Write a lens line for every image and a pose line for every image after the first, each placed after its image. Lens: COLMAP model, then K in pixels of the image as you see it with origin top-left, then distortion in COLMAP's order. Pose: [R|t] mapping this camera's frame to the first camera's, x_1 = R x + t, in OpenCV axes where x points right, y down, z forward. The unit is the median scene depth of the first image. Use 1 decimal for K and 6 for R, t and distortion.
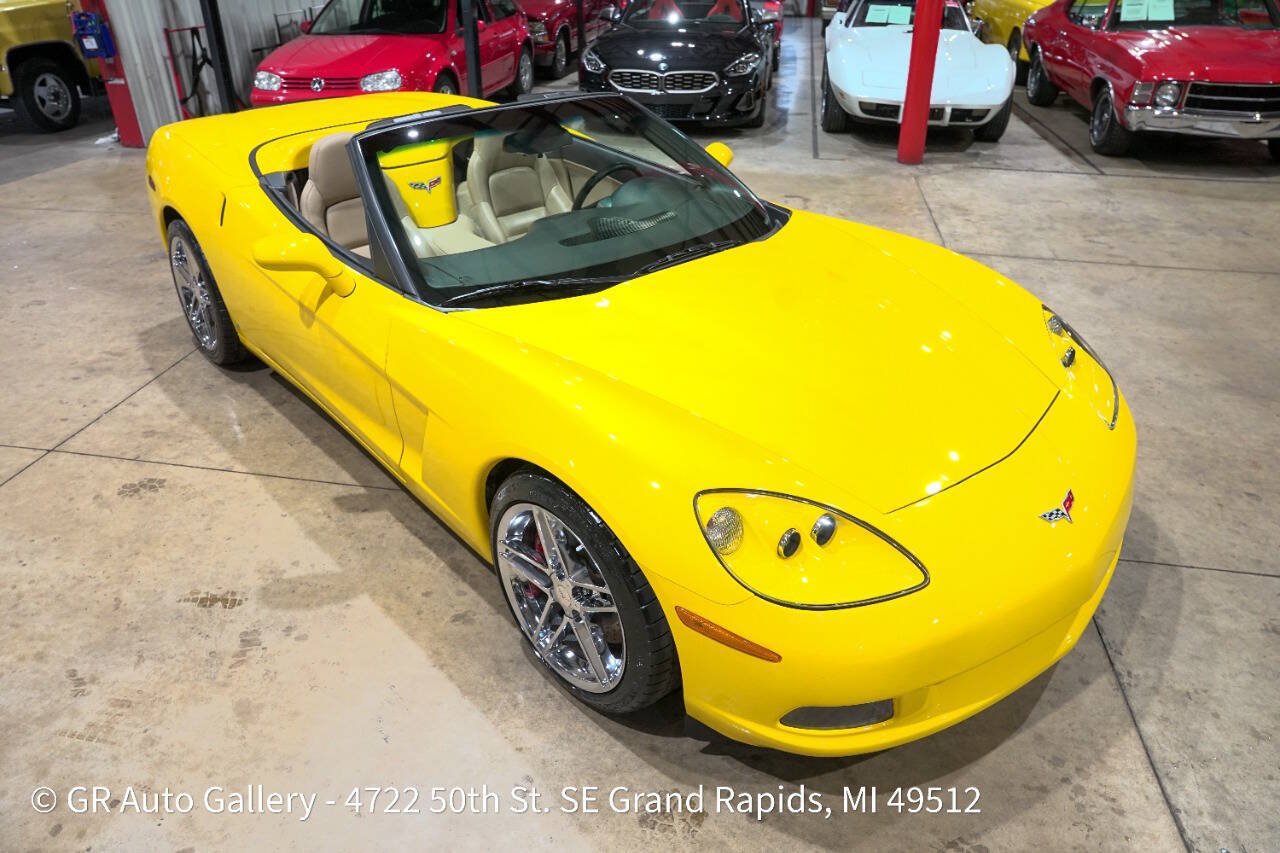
lens RADIAL K [[876.4, 0, 642.5], [0, 876.4, 426.2], [0, 0, 1]] dist [-0.139782, 0.109391]
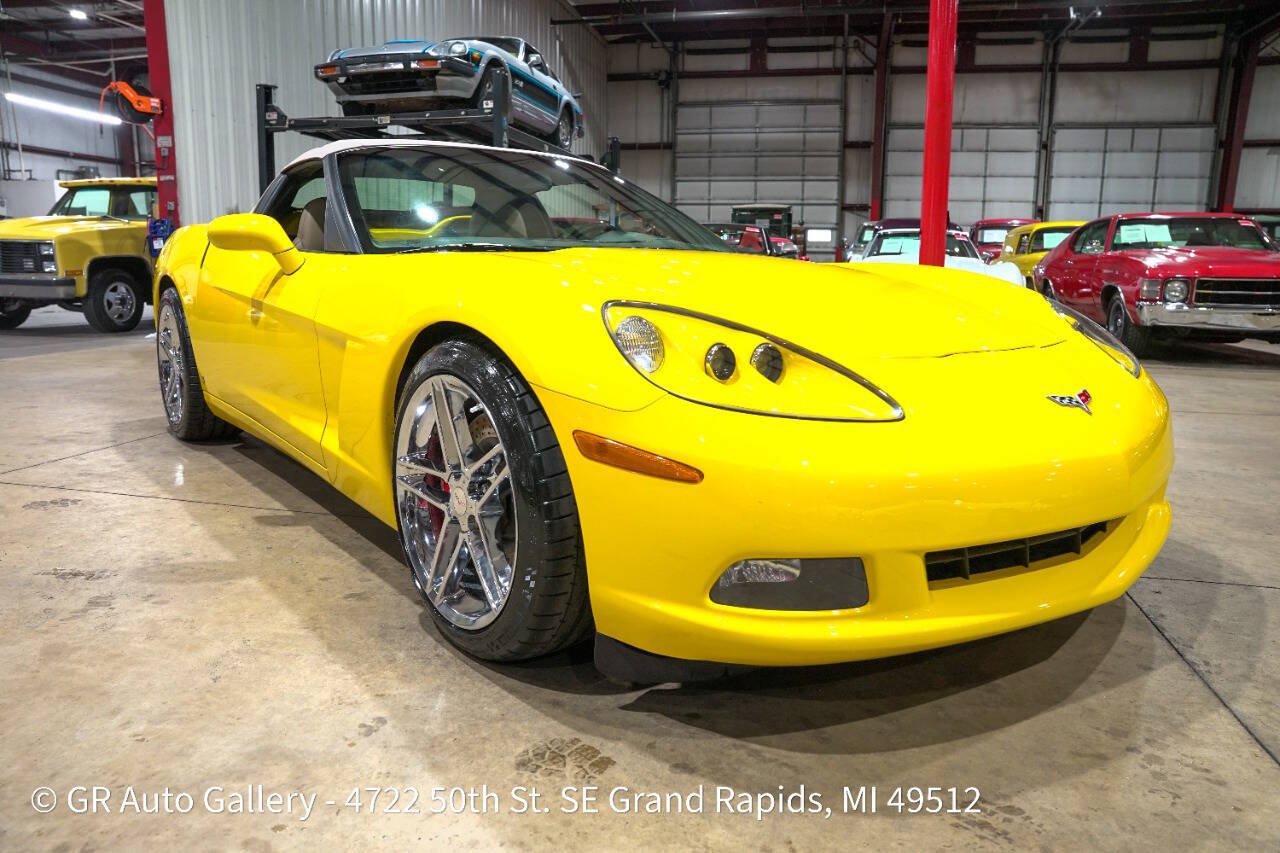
lens RADIAL K [[876.4, 0, 642.7], [0, 876.4, 425.7], [0, 0, 1]] dist [-0.139782, 0.109391]
pose [[0.998543, 0.020540, -0.049899, 0.087350], [-0.035939, 0.942924, -0.331062, 0.288891], [0.040251, 0.332373, 0.942289, 0.164115]]
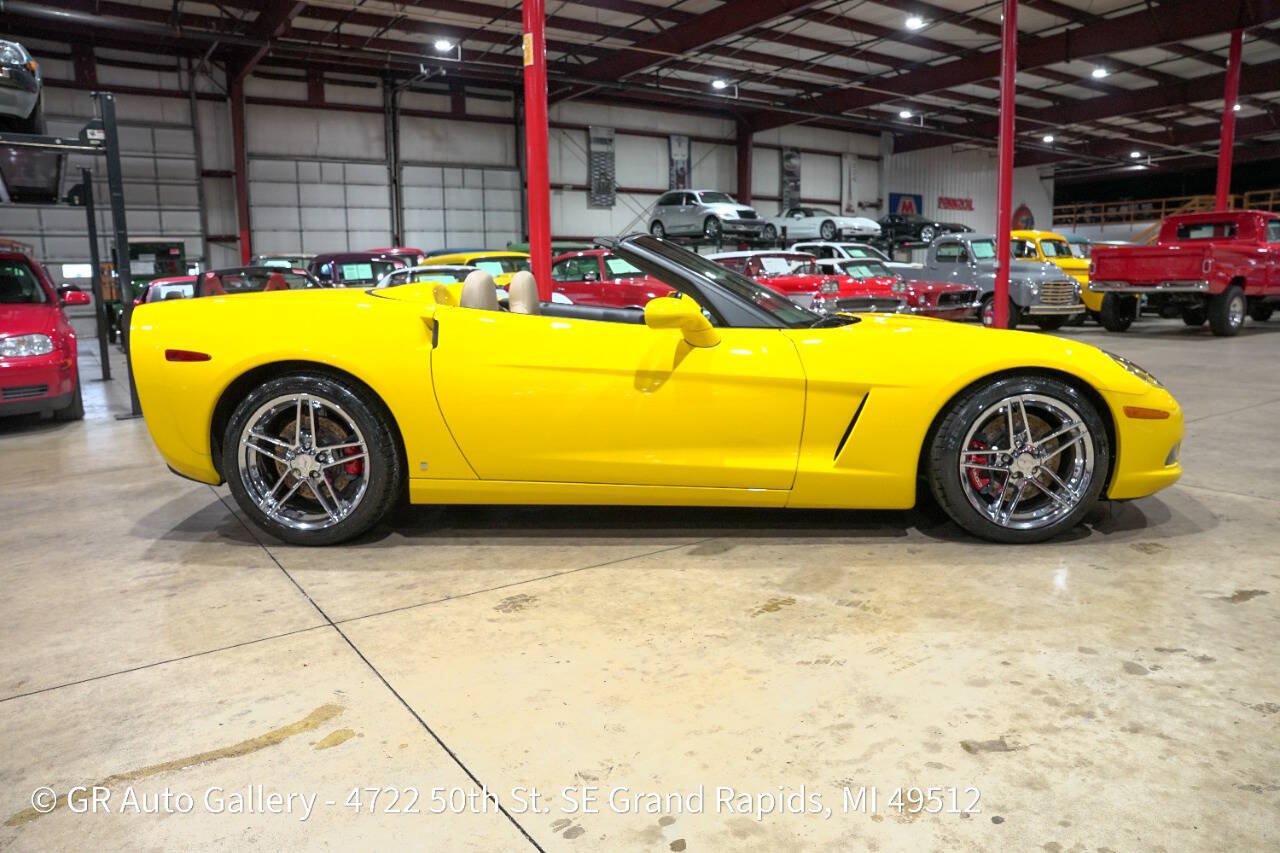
lens RADIAL K [[876.4, 0, 642.5], [0, 876.4, 426.0], [0, 0, 1]] dist [-0.139782, 0.109391]
pose [[0.708156, -0.128220, 0.694316, -1.176067], [0.367224, 0.906786, -0.207087, 0.150047], [-0.603044, 0.401619, 0.689231, 0.259152]]
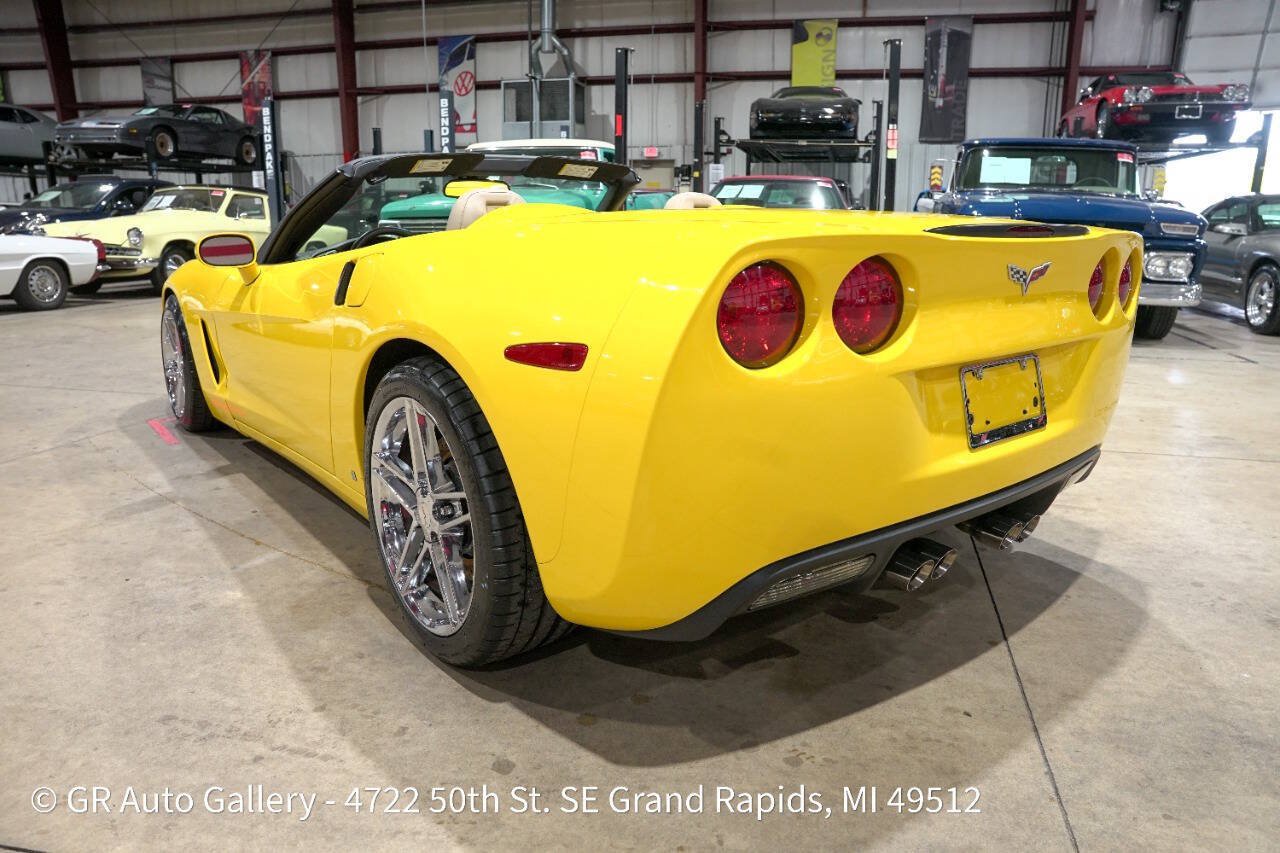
lens RADIAL K [[876.4, 0, 642.4], [0, 876.4, 424.2], [0, 0, 1]] dist [-0.139782, 0.109391]
pose [[-0.997677, -0.019221, 0.065361, -0.438473], [0.031033, 0.725863, 0.687139, -0.925442], [-0.060651, 0.687571, -0.723580, 2.139249]]
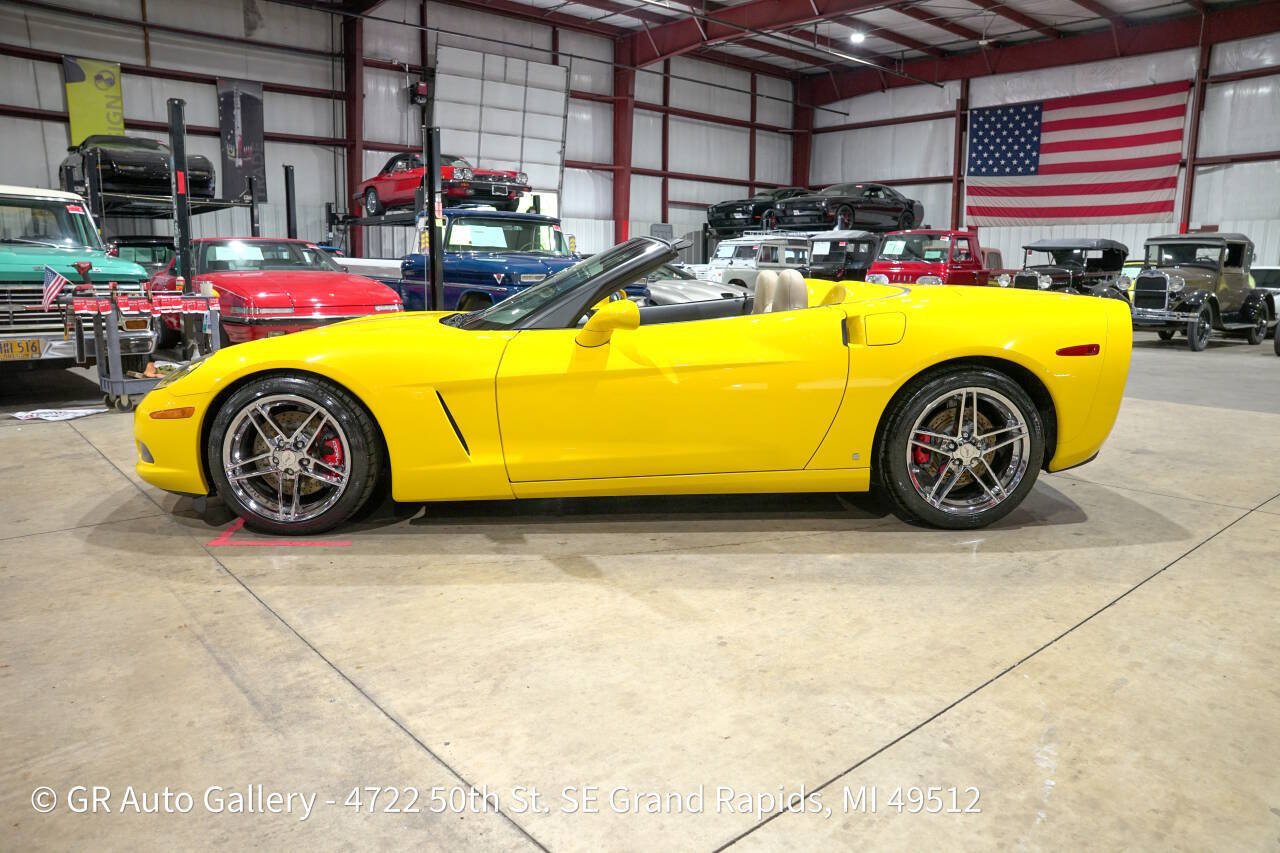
lens RADIAL K [[876.4, 0, 642.1], [0, 876.4, 425.9], [0, 0, 1]] dist [-0.139782, 0.109391]
pose [[-0.632127, 0.129275, -0.764005, 0.991367], [-0.394045, 0.795344, 0.460605, -0.833237], [0.667191, 0.592213, -0.451818, 1.940499]]
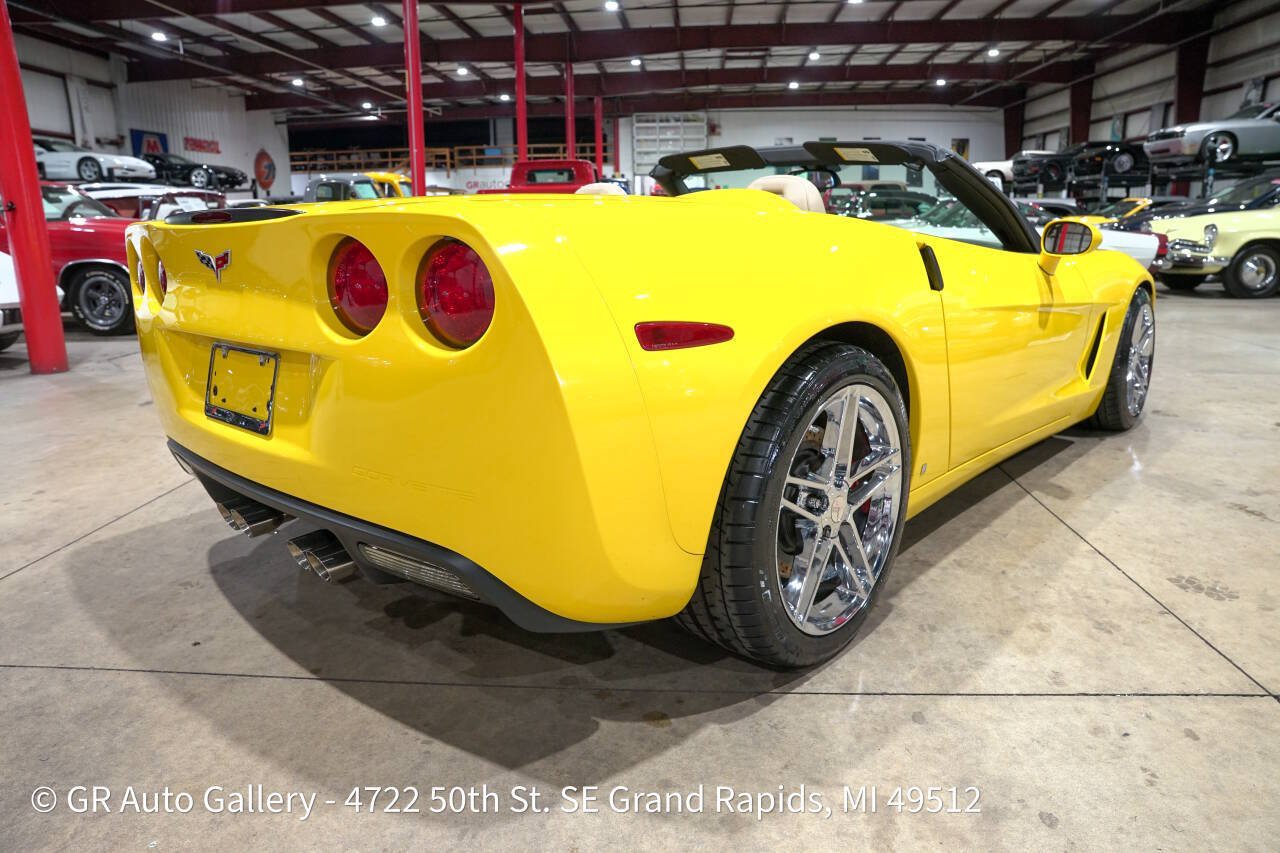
lens RADIAL K [[876.4, 0, 642.1], [0, 876.4, 424.5], [0, 0, 1]] dist [-0.139782, 0.109391]
pose [[-0.104456, -0.228949, 0.967818, -1.287286], [0.505347, 0.825931, 0.249926, -0.490946], [-0.856571, 0.515190, 0.029425, 1.413184]]
